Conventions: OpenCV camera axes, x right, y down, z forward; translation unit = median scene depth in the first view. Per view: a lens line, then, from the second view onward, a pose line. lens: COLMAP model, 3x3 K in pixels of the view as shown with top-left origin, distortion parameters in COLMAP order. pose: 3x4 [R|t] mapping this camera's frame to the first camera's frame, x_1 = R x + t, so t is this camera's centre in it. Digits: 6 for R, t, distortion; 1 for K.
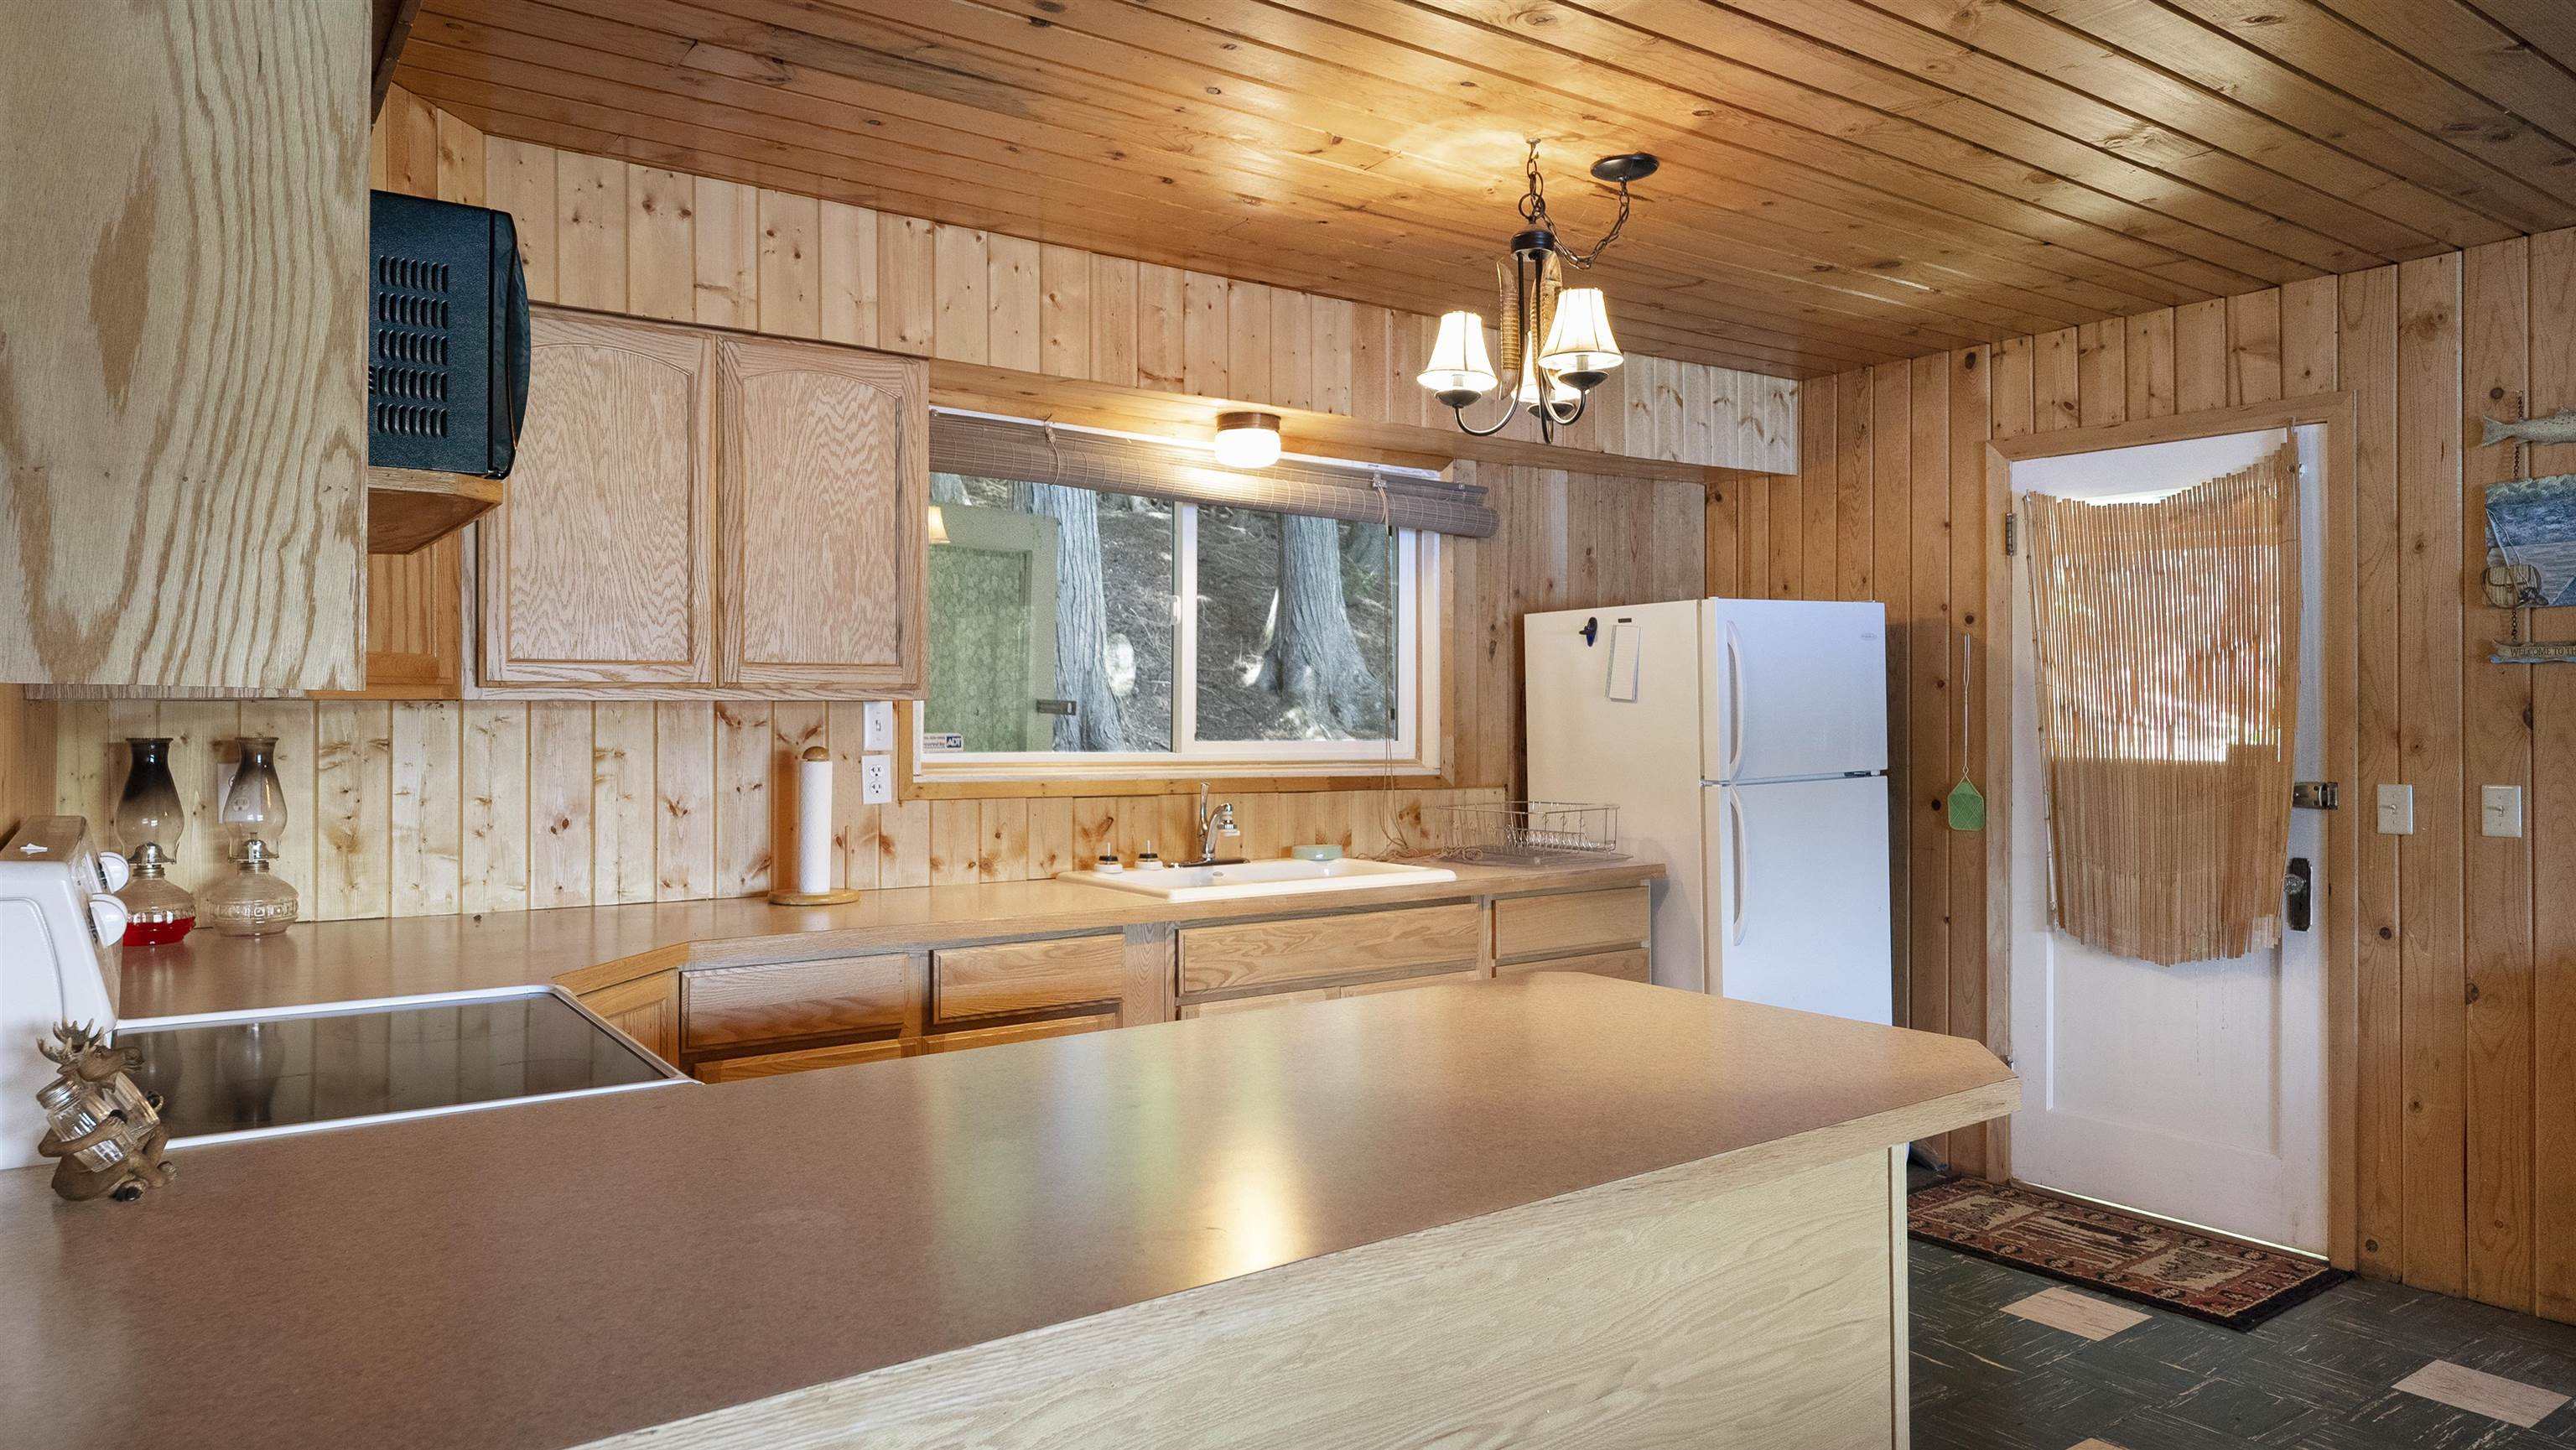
lens RADIAL K [[1622.1, 0, 1297.4], [0, 1622.1, 709.6], [0, 0, 1]] dist [-0.002383, 0.004752]
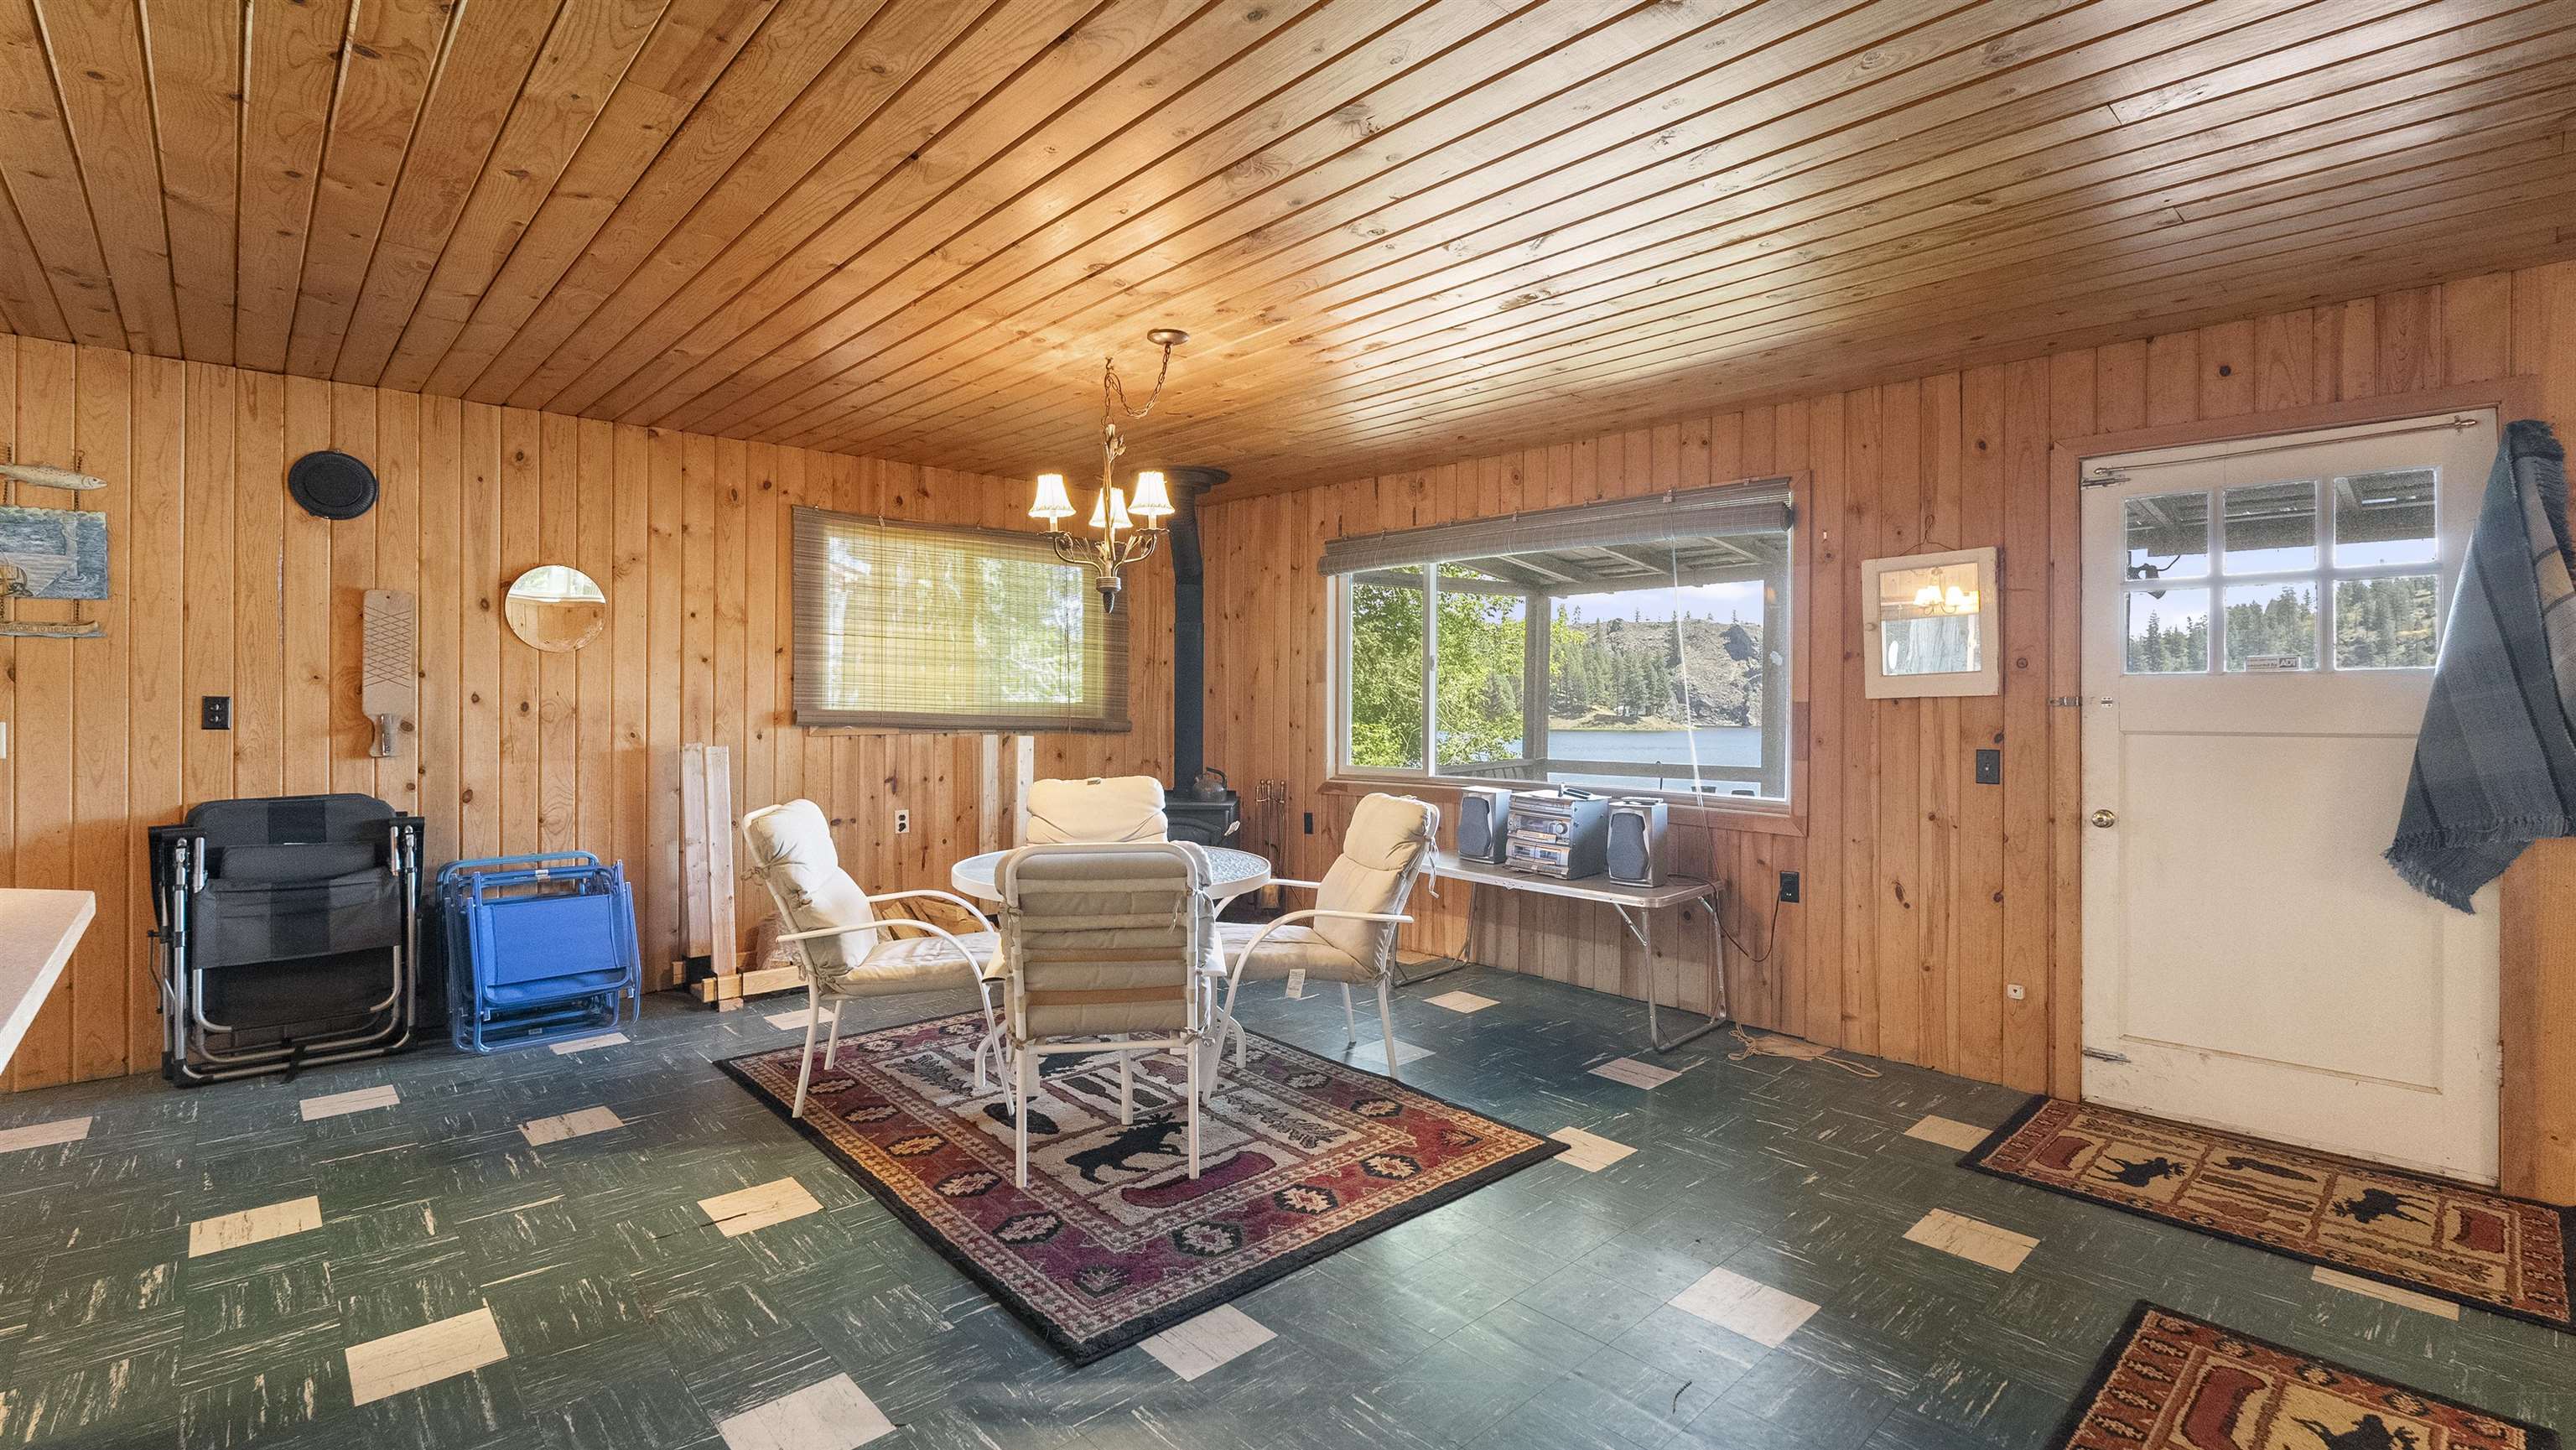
lens RADIAL K [[1125.6, 0, 1288.0], [0, 1125.6, 712.4], [0, 0, 1]] dist [-0.006235, 0.001020]
pose [[-0.126673, -0.005155, 0.991931, -0.326291], [-0.012832, 0.999911, 0.003558, 0.019009], [-0.991862, -0.012278, -0.126728, 0.013541]]
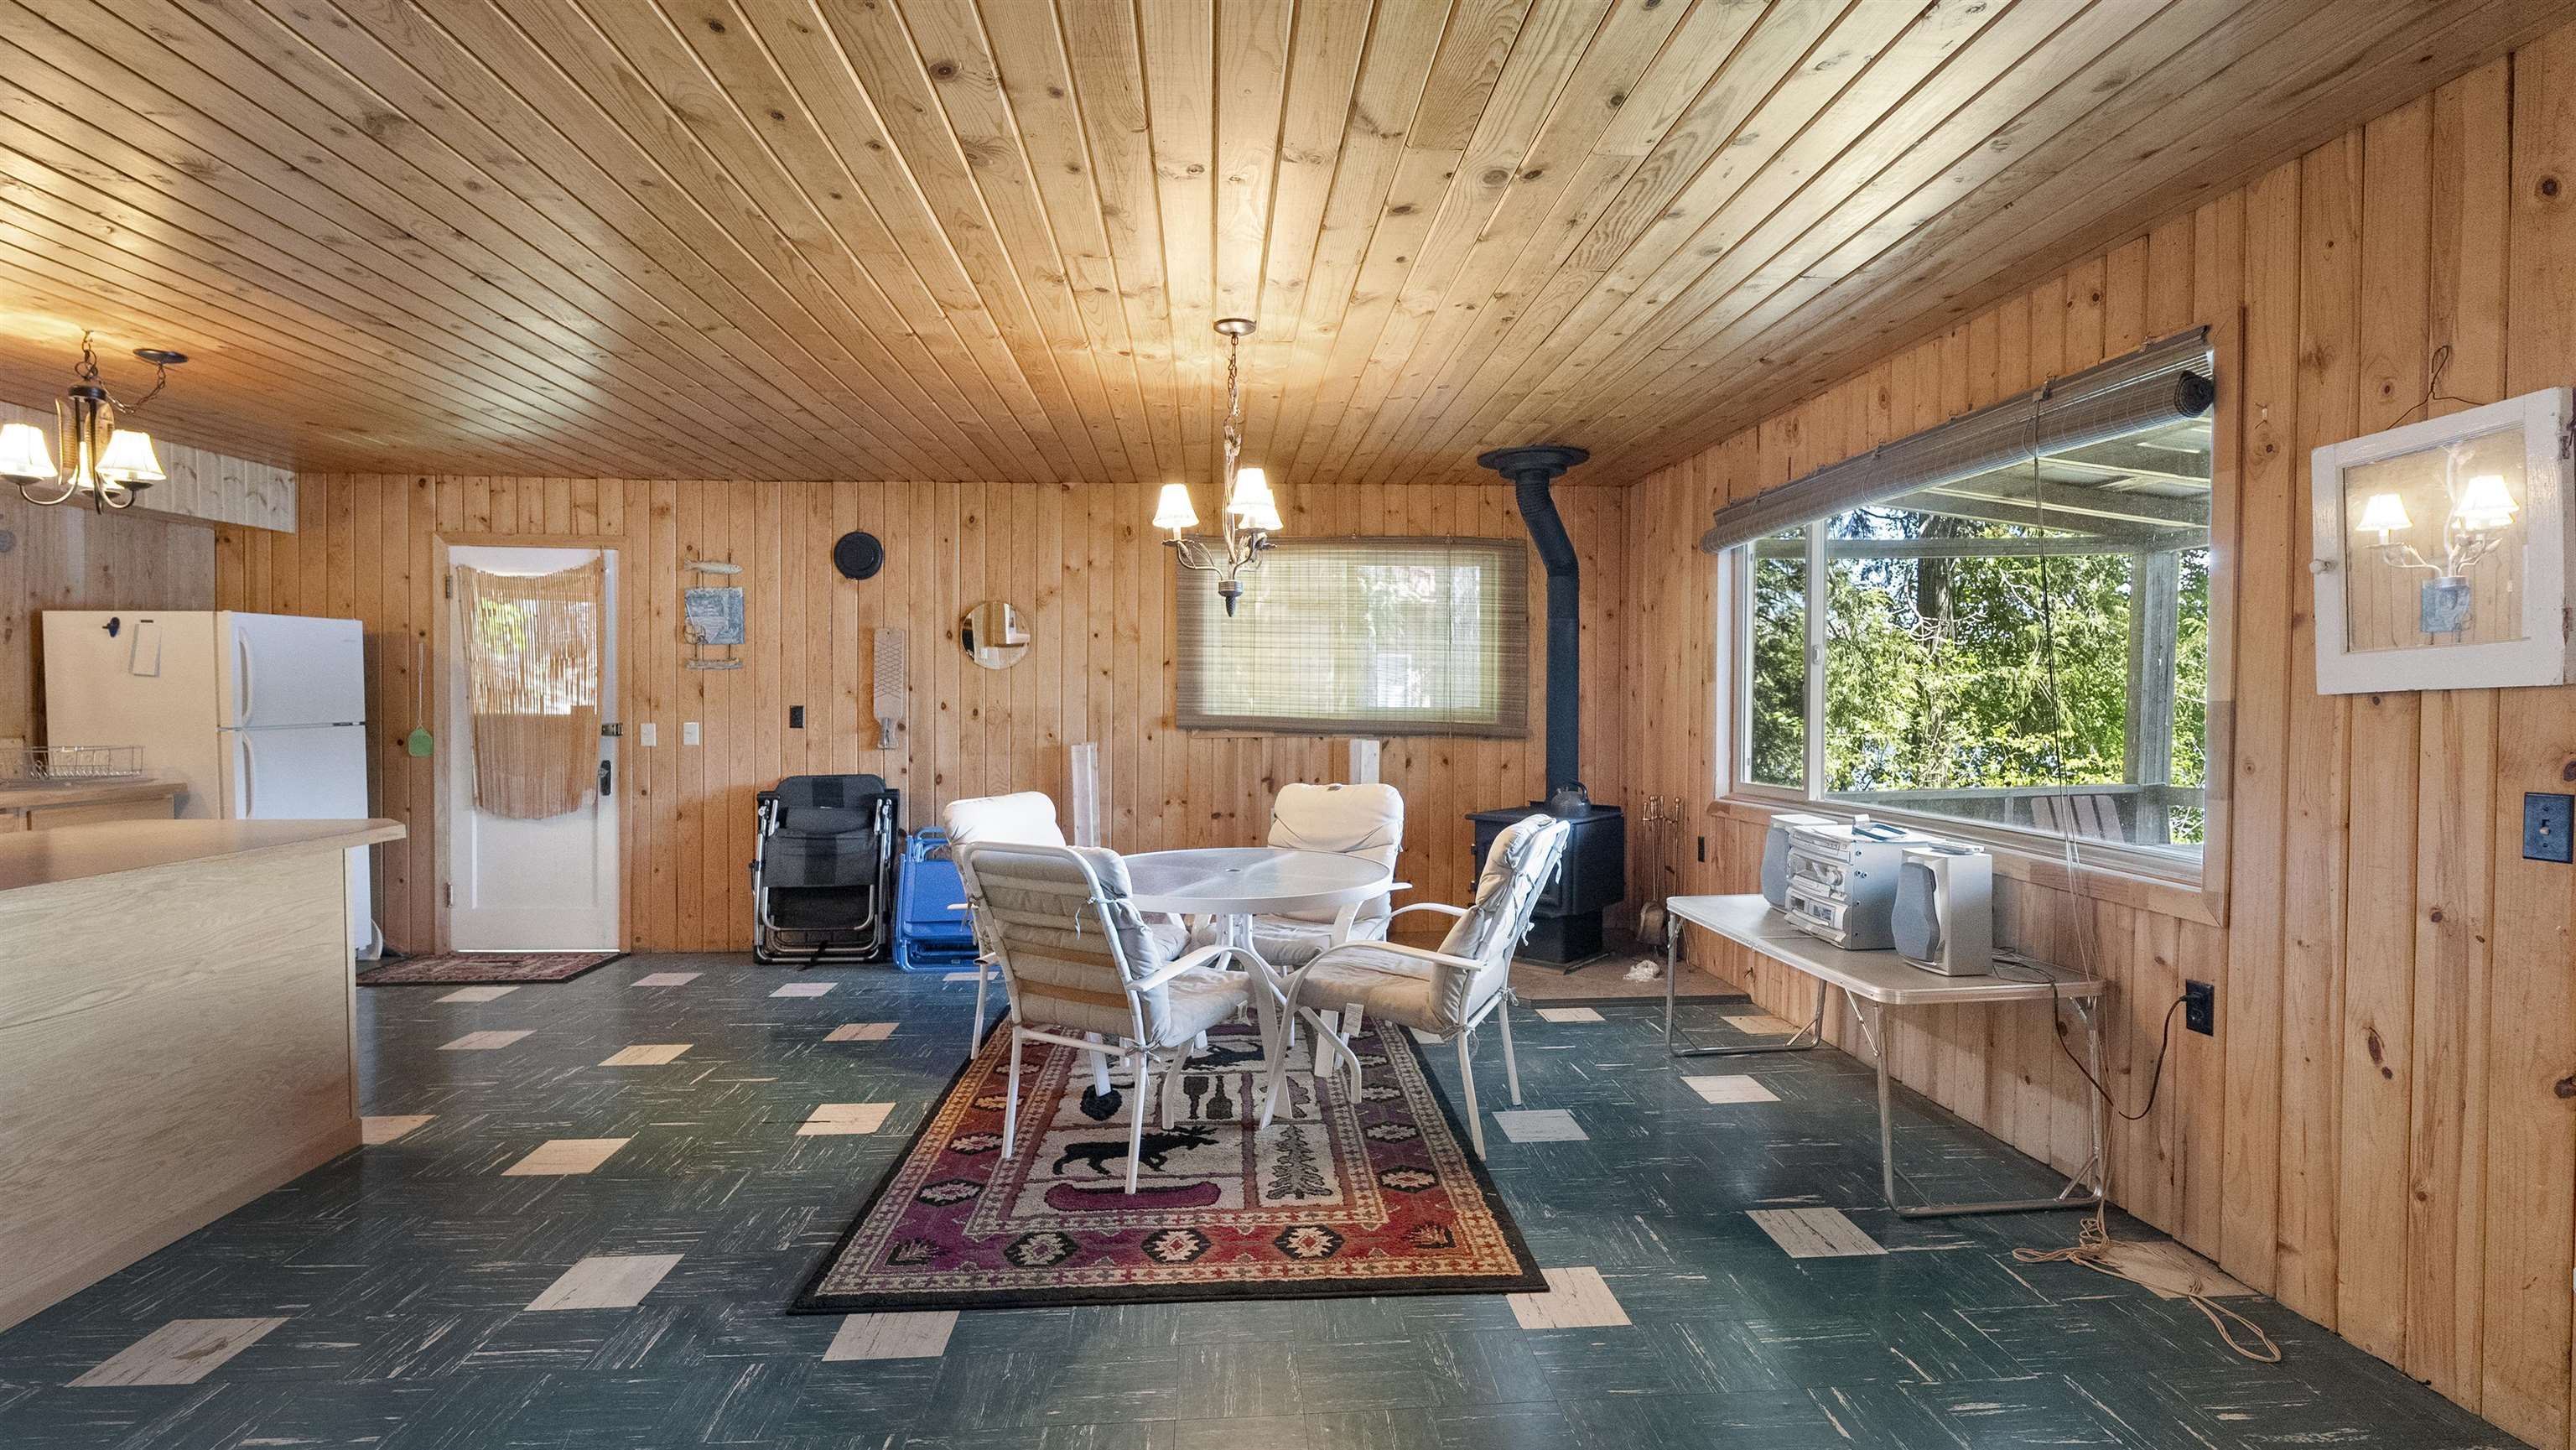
lens RADIAL K [[1125.6, 0, 1291.2], [0, 1125.6, 726.4], [0, 0, 1]] dist [-0.006235, 0.001020]
pose [[0.521725, -0.011587, 0.853035, -0.144480], [-0.009007, 0.999777, 0.019089, 0.013801], [-0.853066, -0.017642, 0.521505, -0.487395]]
